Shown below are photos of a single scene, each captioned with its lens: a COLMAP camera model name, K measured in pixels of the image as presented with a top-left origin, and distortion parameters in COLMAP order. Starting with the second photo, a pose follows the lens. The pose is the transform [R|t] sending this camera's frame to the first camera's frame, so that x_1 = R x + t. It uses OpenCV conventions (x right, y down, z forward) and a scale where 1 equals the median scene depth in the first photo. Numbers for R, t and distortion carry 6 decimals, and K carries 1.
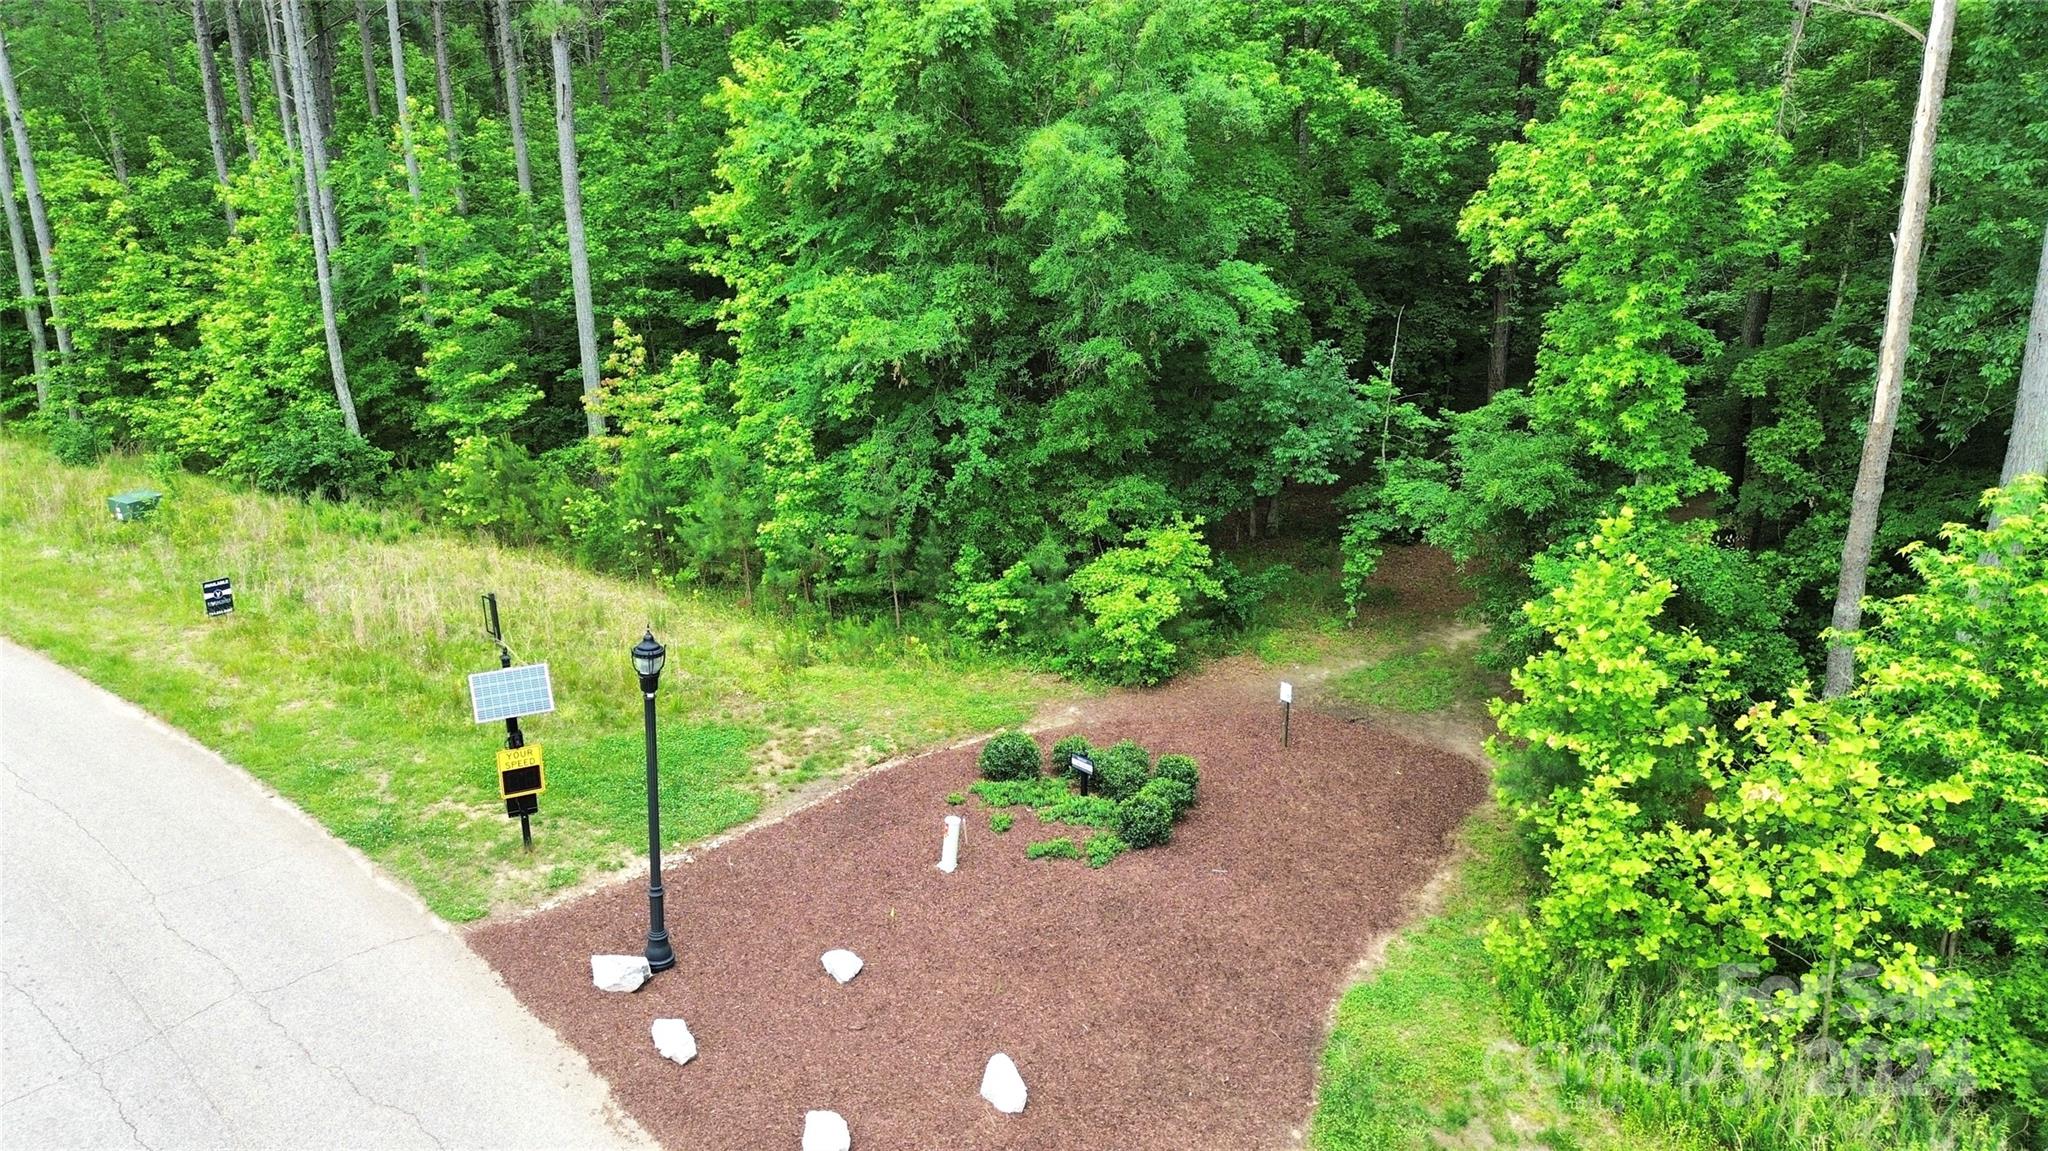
lens RADIAL K [[1408.1, 0, 1024.0], [0, 1408.1, 575.5], [0, 0, 1]] dist [0.040657, -0.000351]
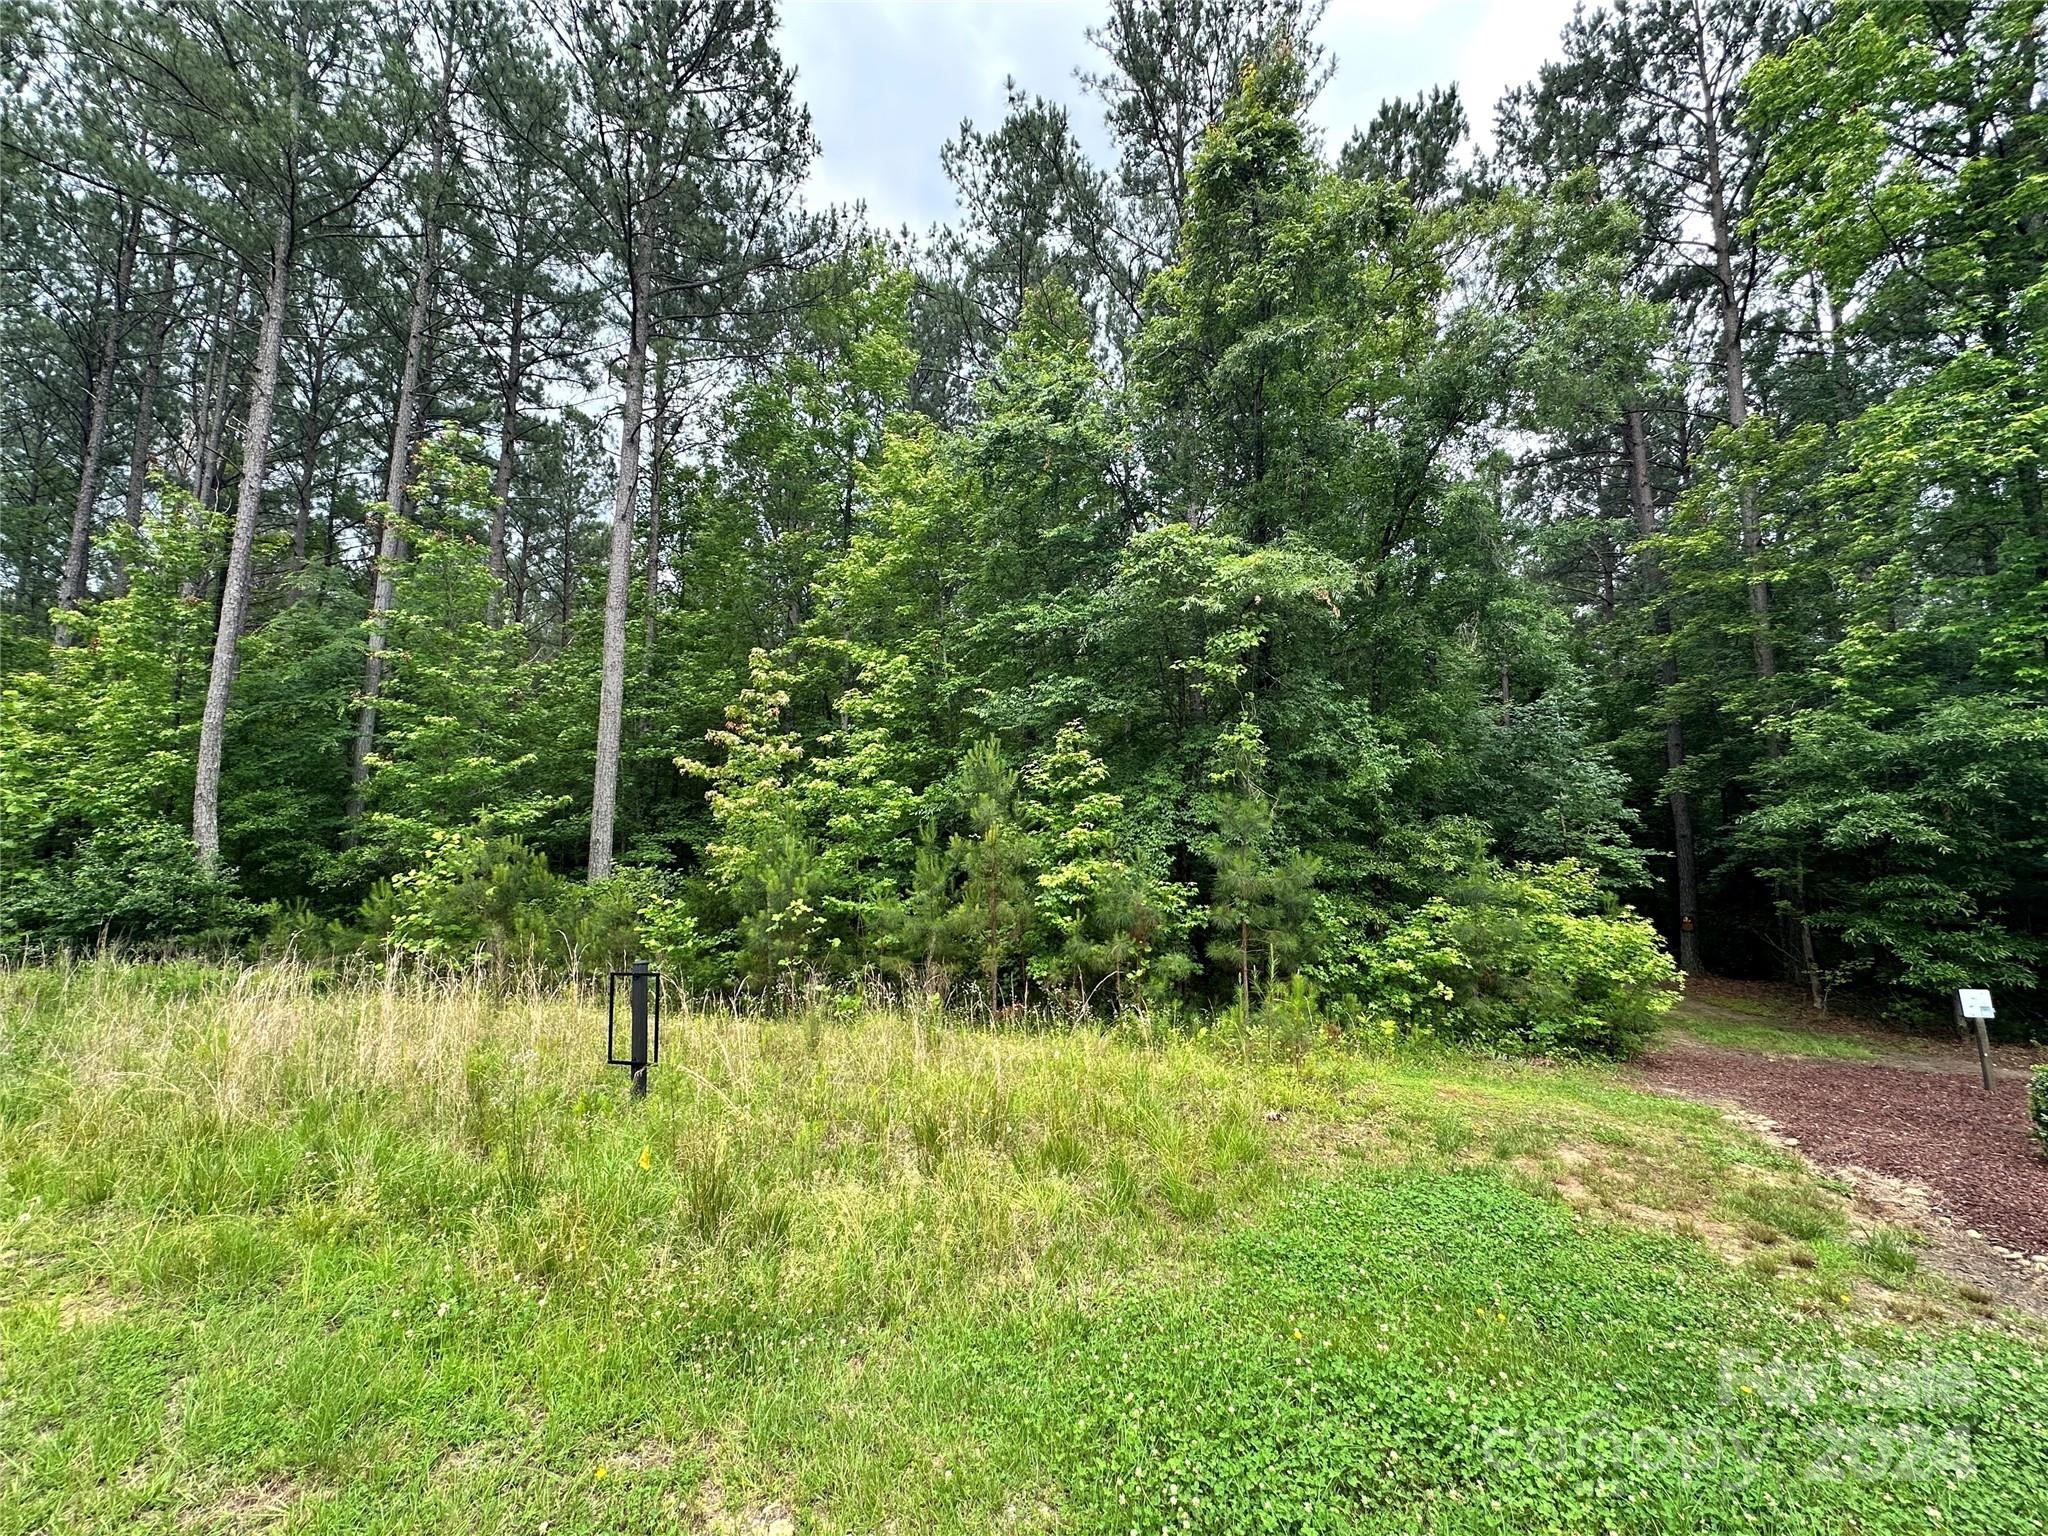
lens RADIAL K [[815.9, 0, 1024.0], [0, 815.9, 768.0], [0, 0, 1]] dist [-0.009771, 0.000023]
pose [[0.922749, 0.043687, 0.382918, -0.302938], [0.125631, 0.905189, -0.406016, 0.062670], [-0.364351, 0.422757, 0.829774, 0.599113]]
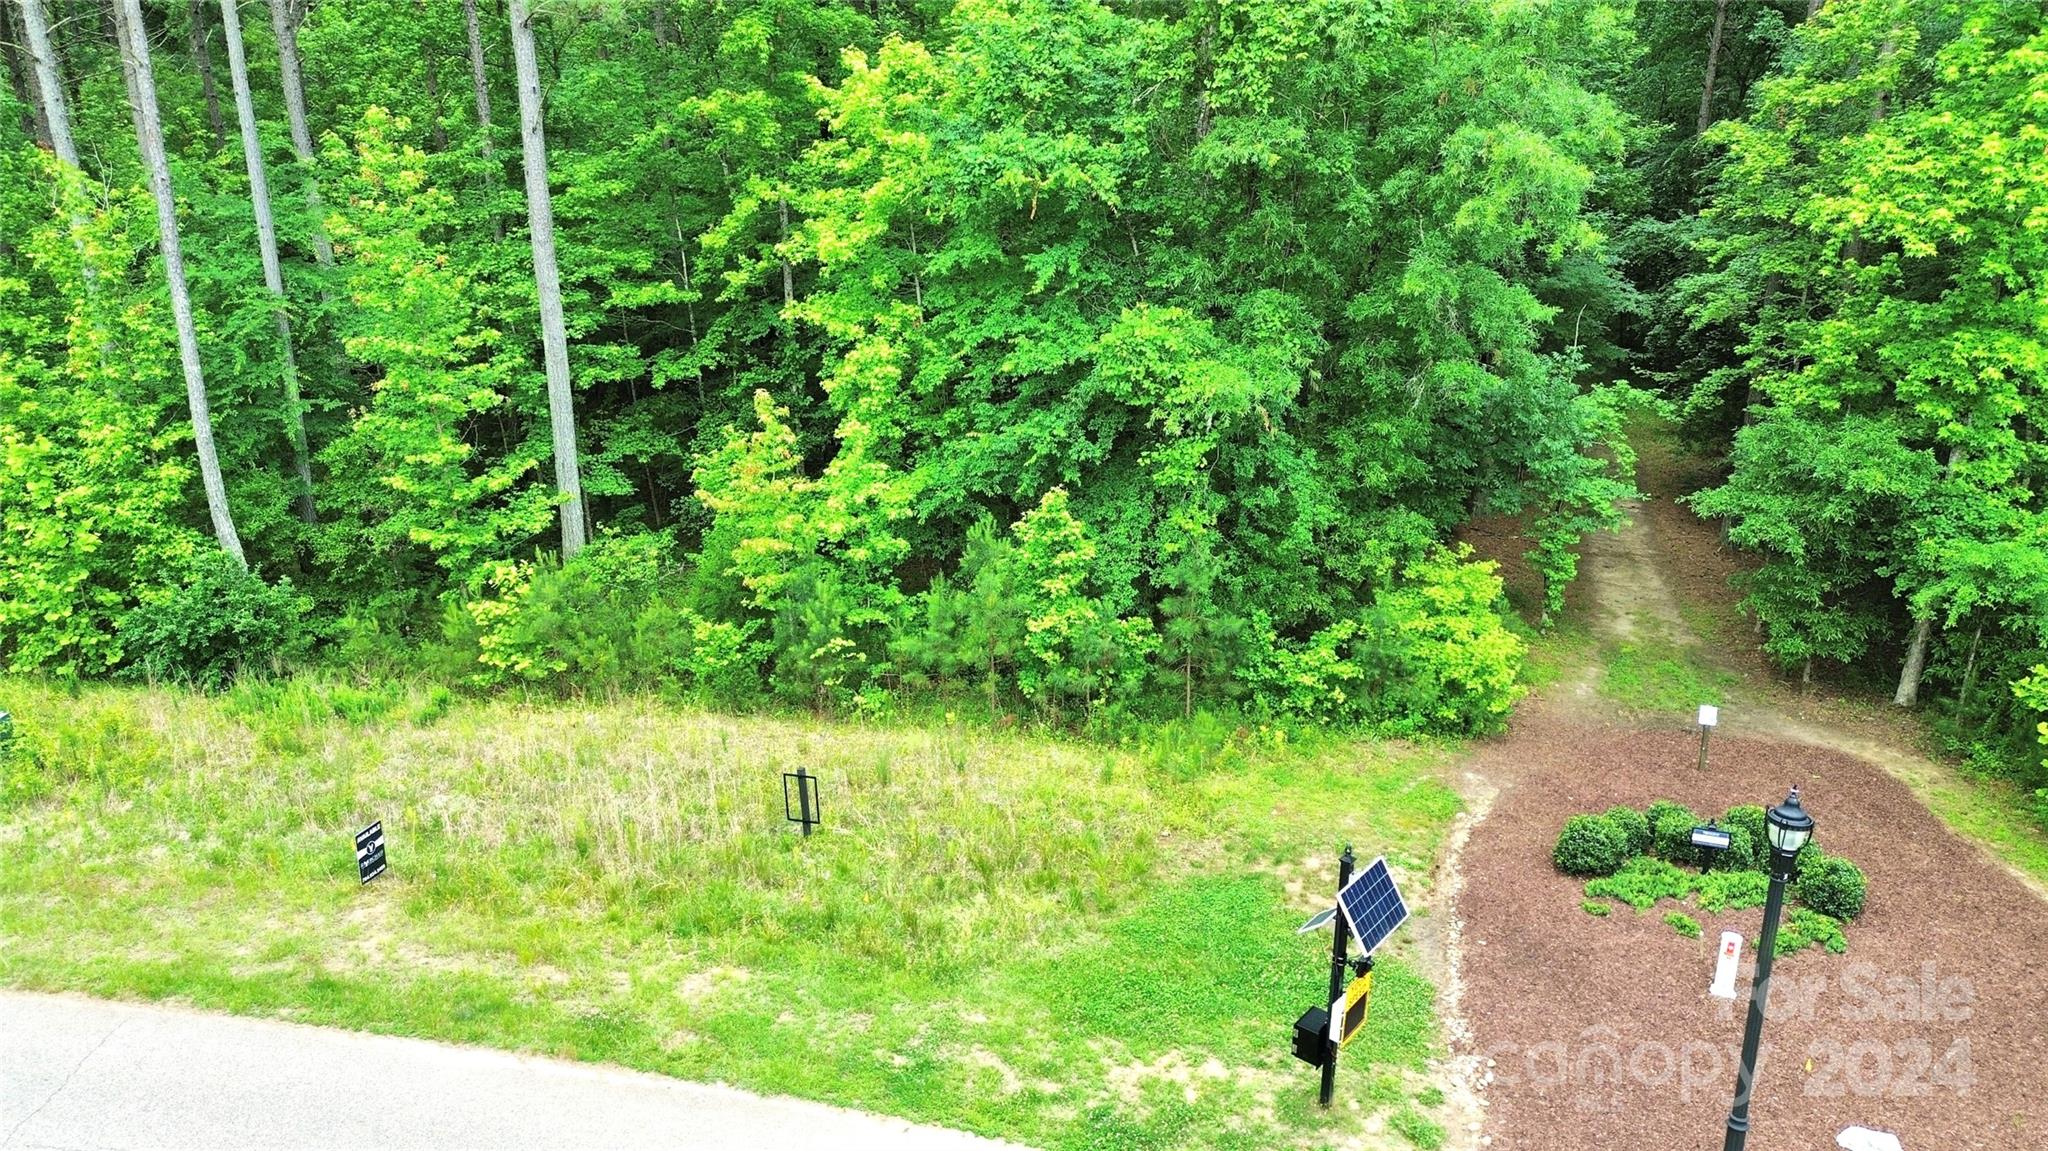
lens RADIAL K [[1408.1, 0, 1024.0], [0, 1408.1, 575.5], [0, 0, 1]] dist [0.040657, -0.000351]
pose [[0.907203, -0.136917, 0.397790, -0.457351], [0.138181, 0.990075, 0.025642, -0.076069], [-0.397353, 0.031705, 0.917118, 0.220322]]
